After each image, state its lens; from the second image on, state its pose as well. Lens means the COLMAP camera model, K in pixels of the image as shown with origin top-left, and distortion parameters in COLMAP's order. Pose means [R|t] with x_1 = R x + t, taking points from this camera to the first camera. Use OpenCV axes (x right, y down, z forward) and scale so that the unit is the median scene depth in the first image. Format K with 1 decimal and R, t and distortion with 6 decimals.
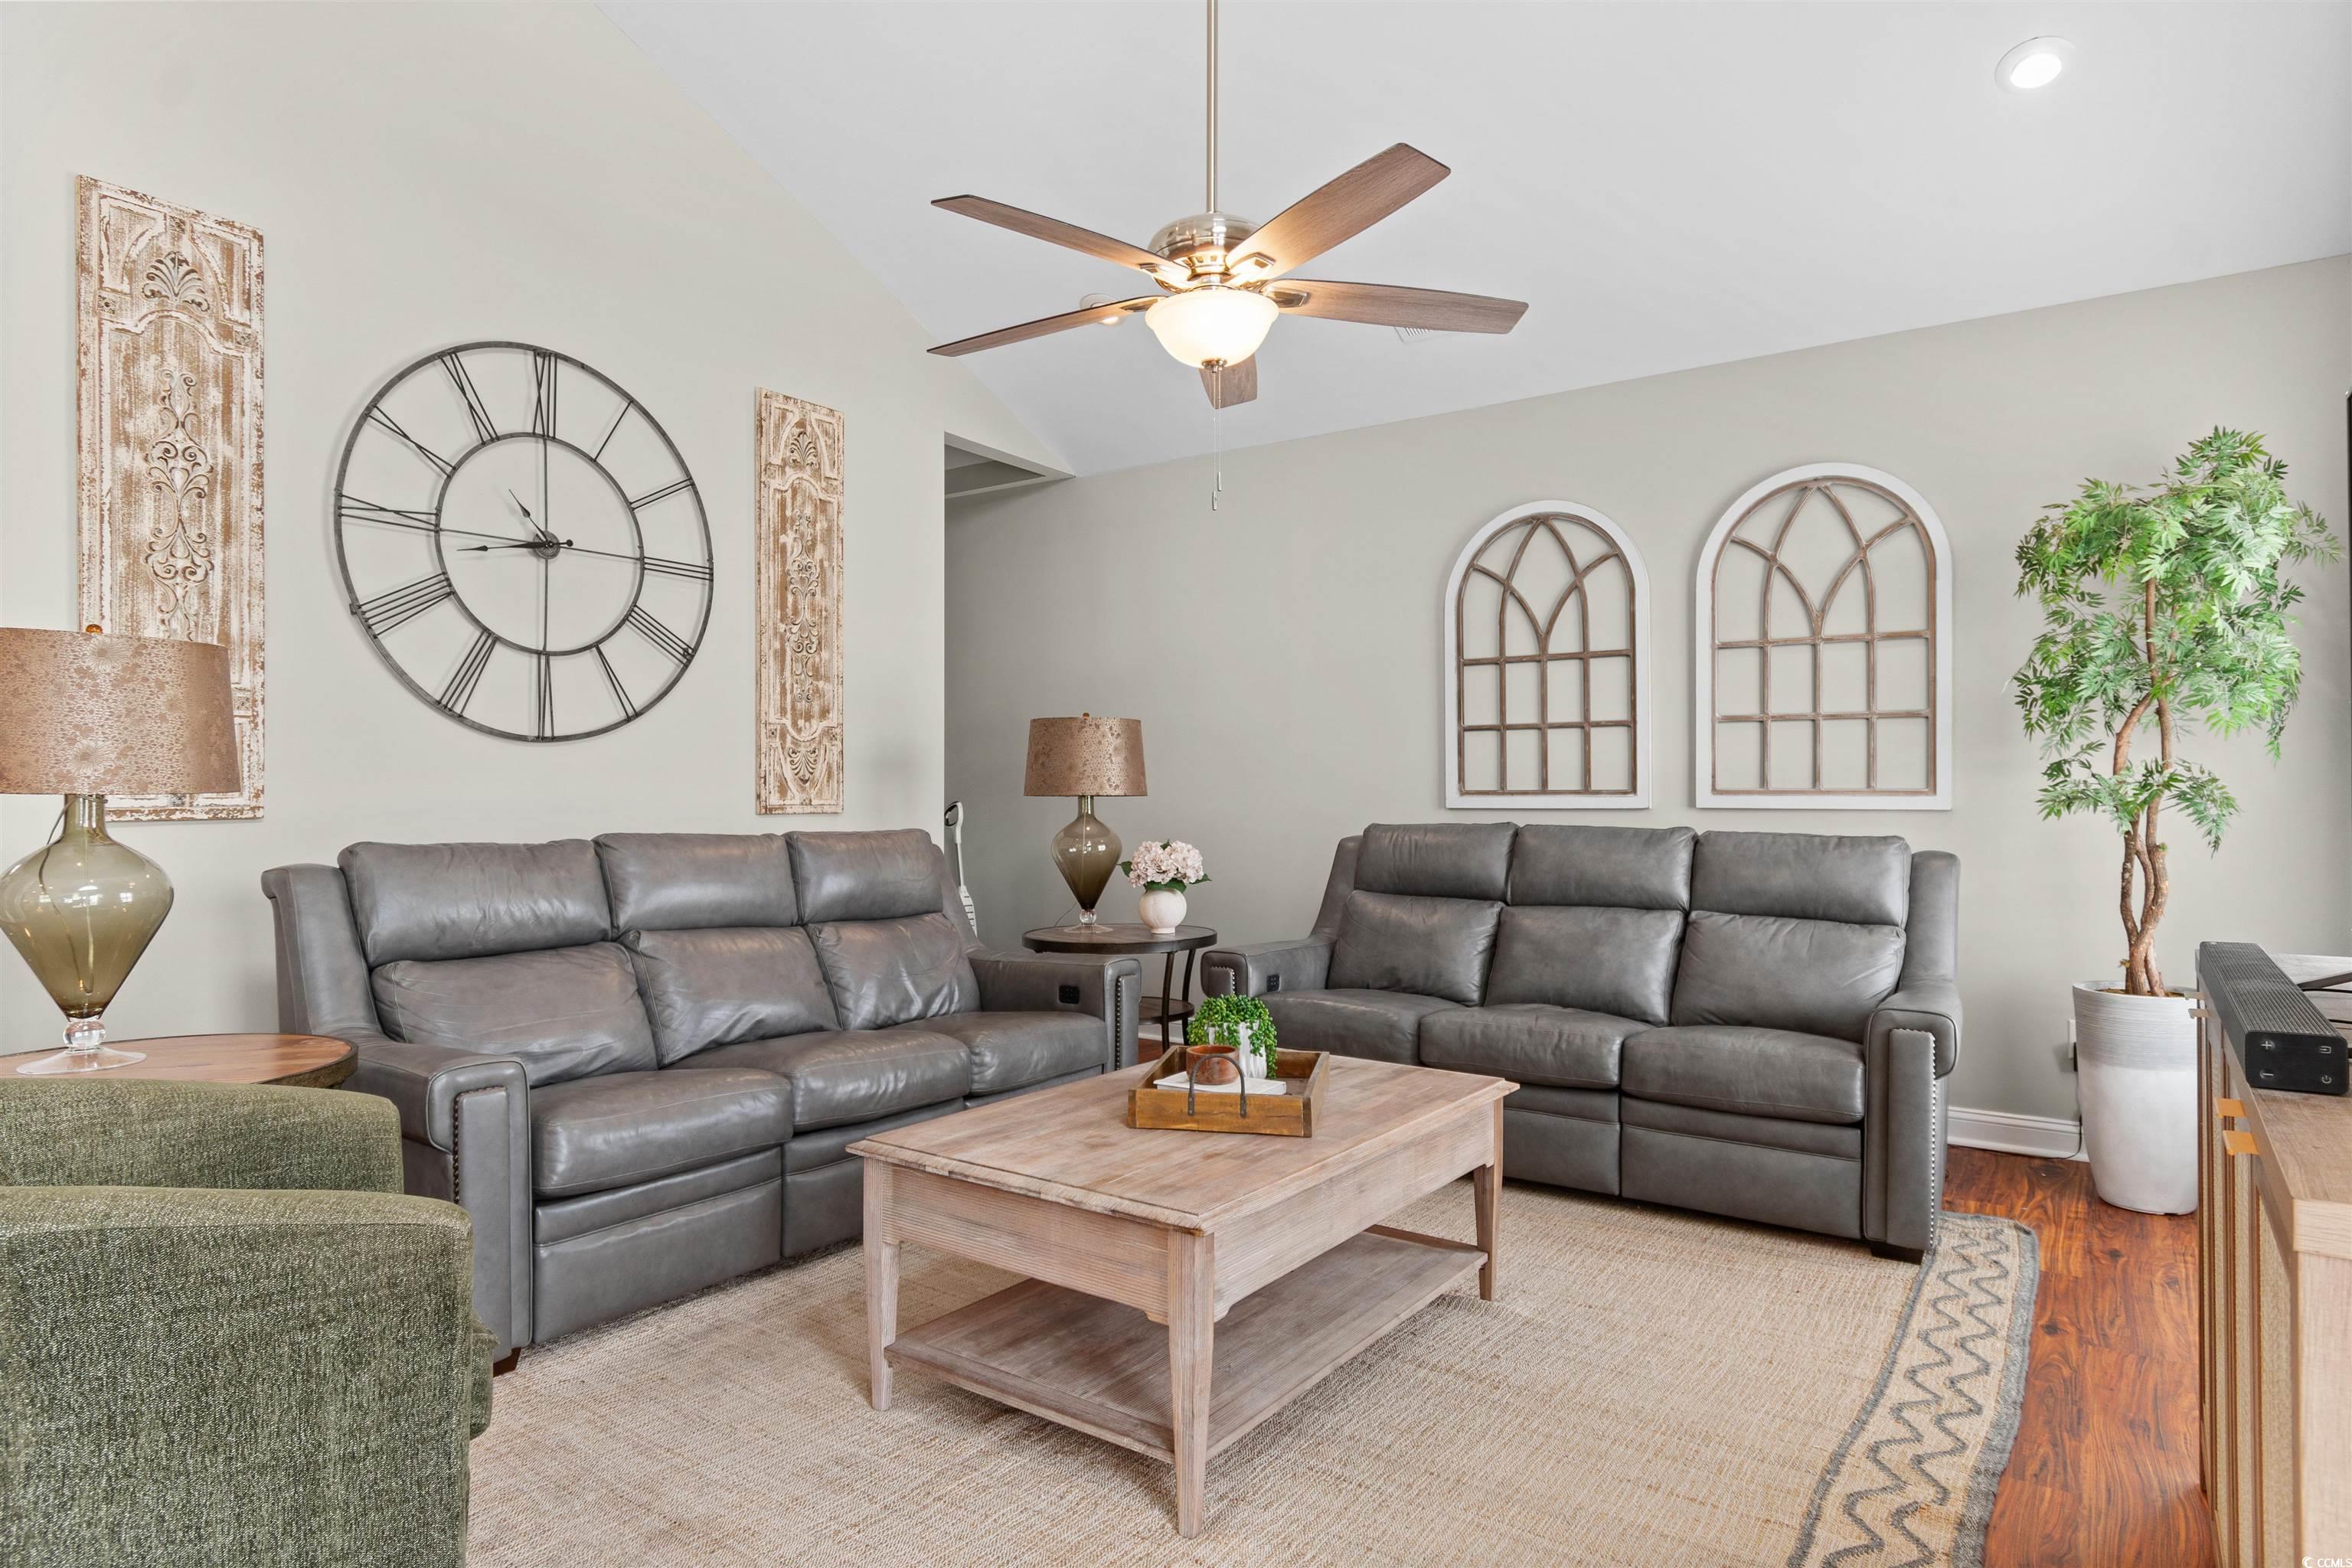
lens RADIAL K [[1337.6, 0, 1183.1], [0, 1337.6, 778.2], [0, 0, 1]] dist [0.004647, -0.000426]
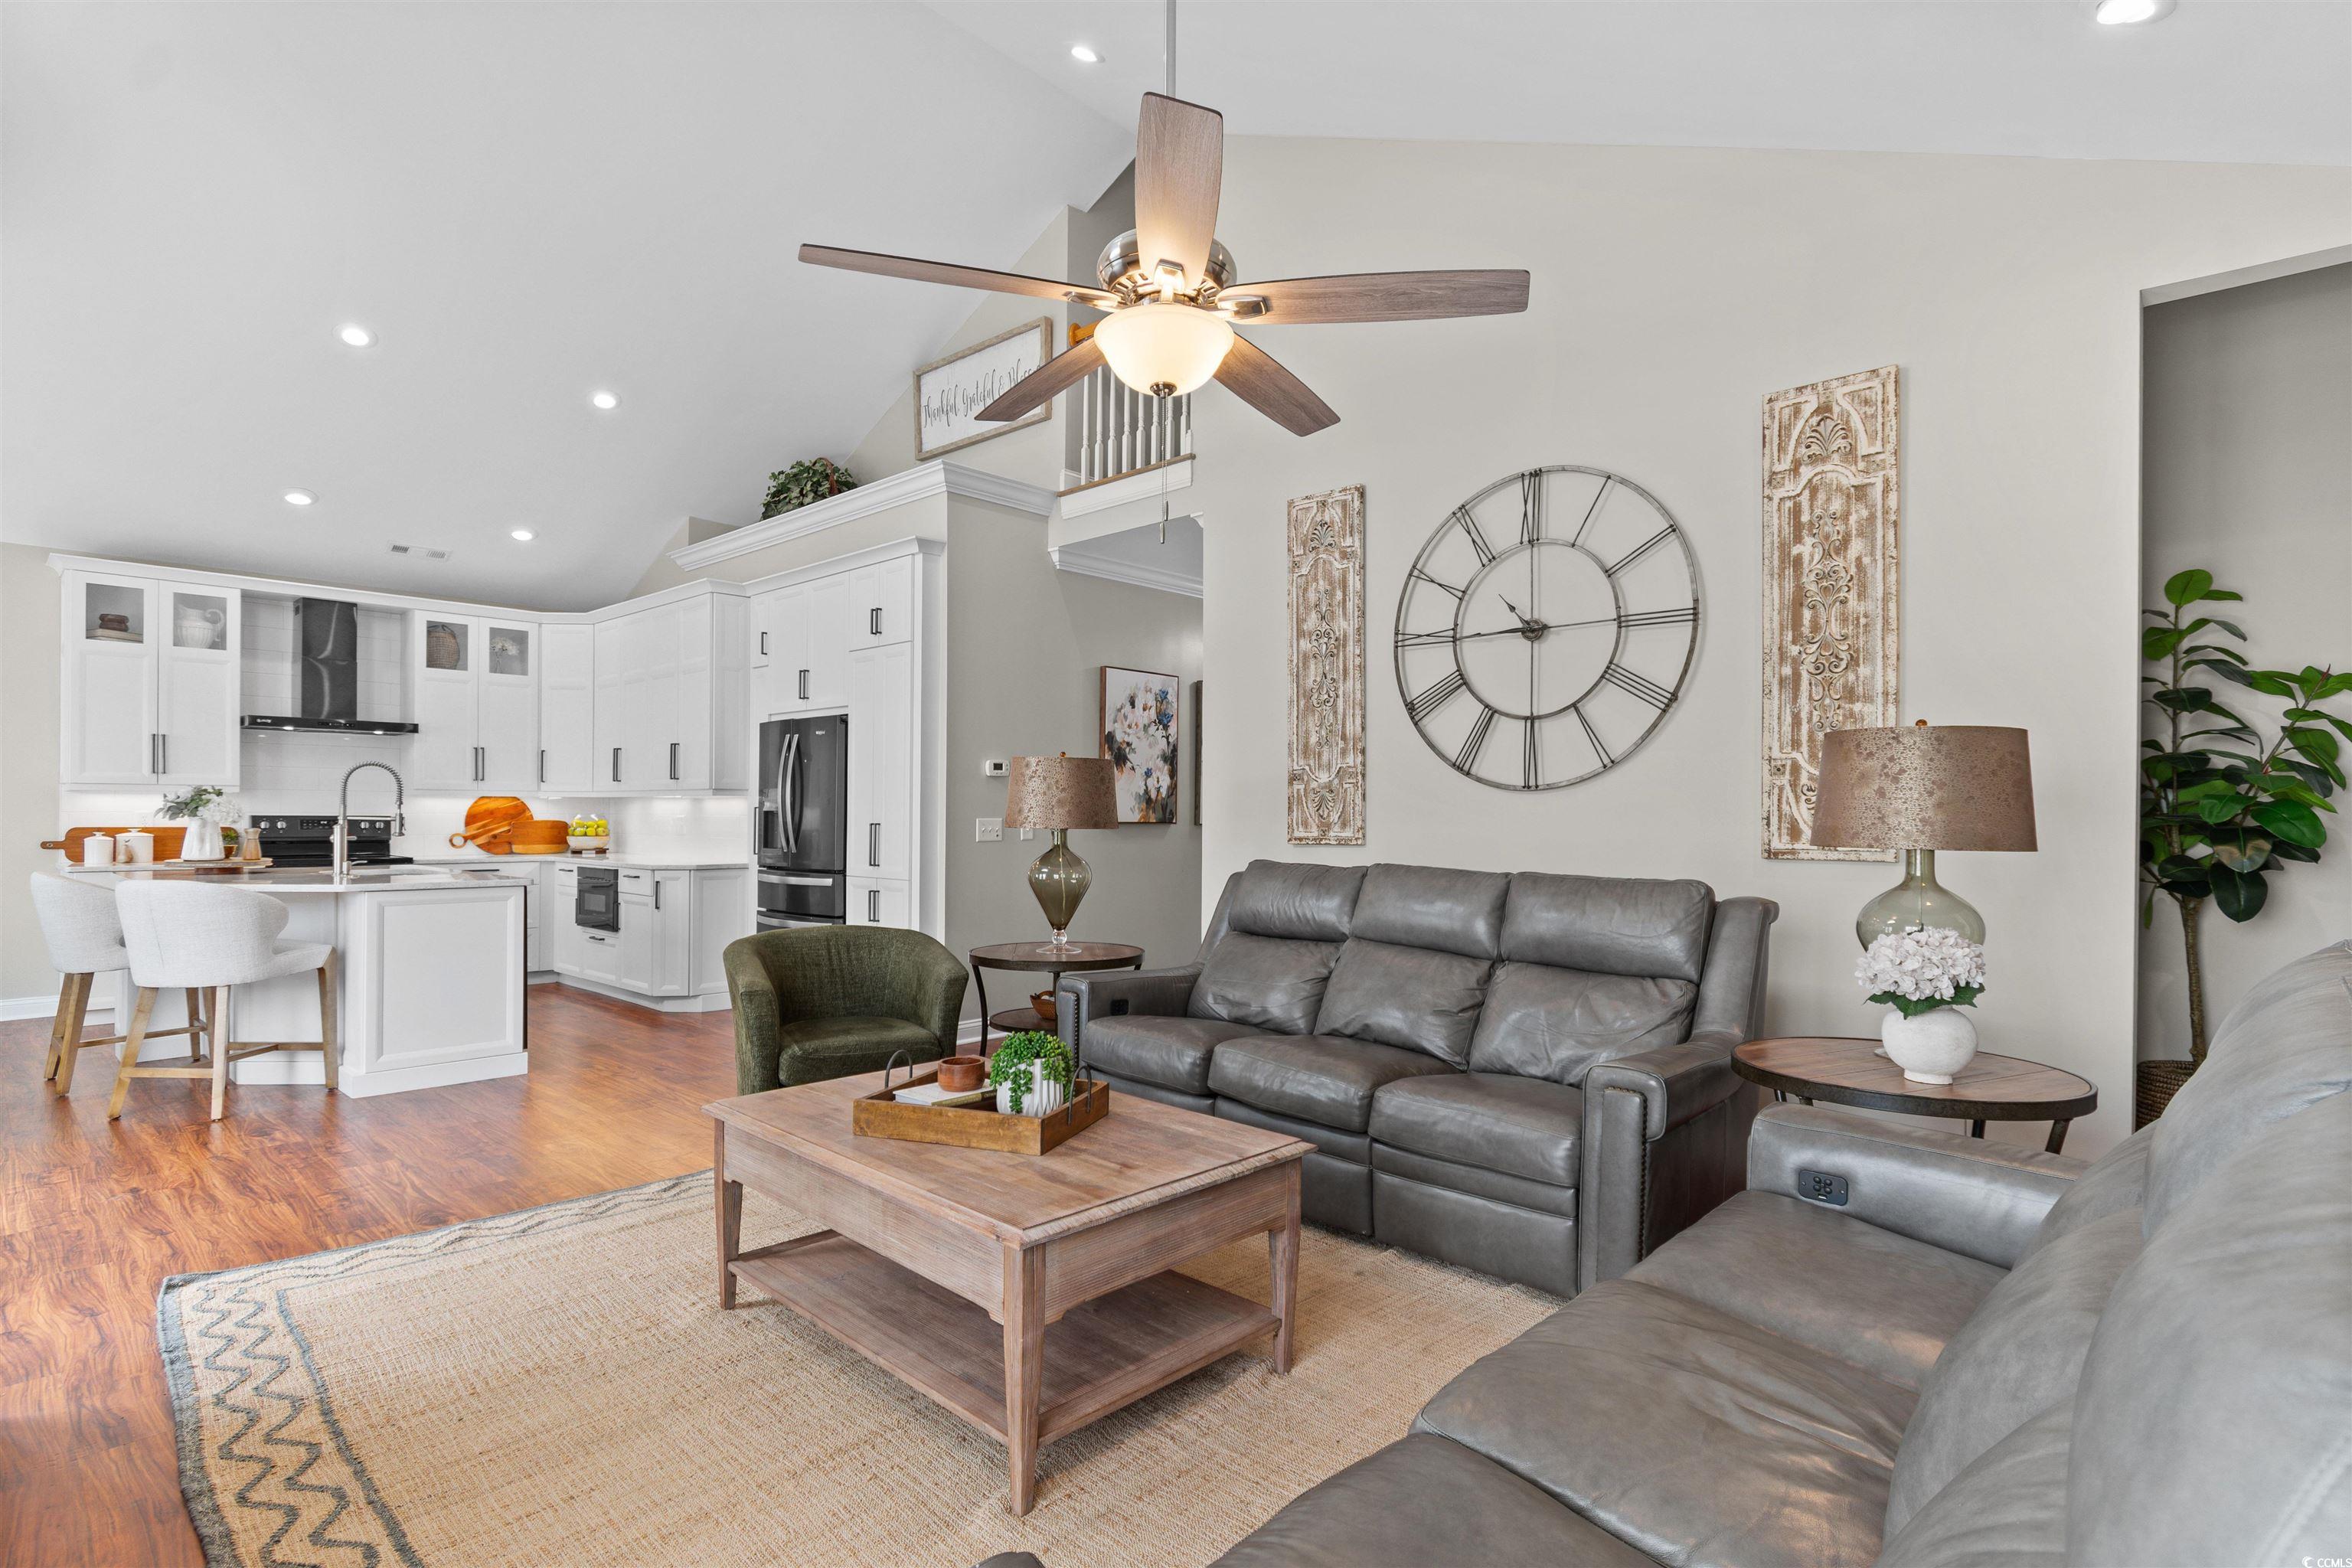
lens RADIAL K [[1155.2, 0, 1184.9], [0, 1155.2, 809.2], [0, 0, 1]] dist [0.002168, -0.000127]
pose [[-0.151522, -0.004418, -0.988444, 0.580624], [0.006613, 0.999963, -0.005484, -0.005826], [0.988432, -0.007368, -0.151488, 0.797802]]
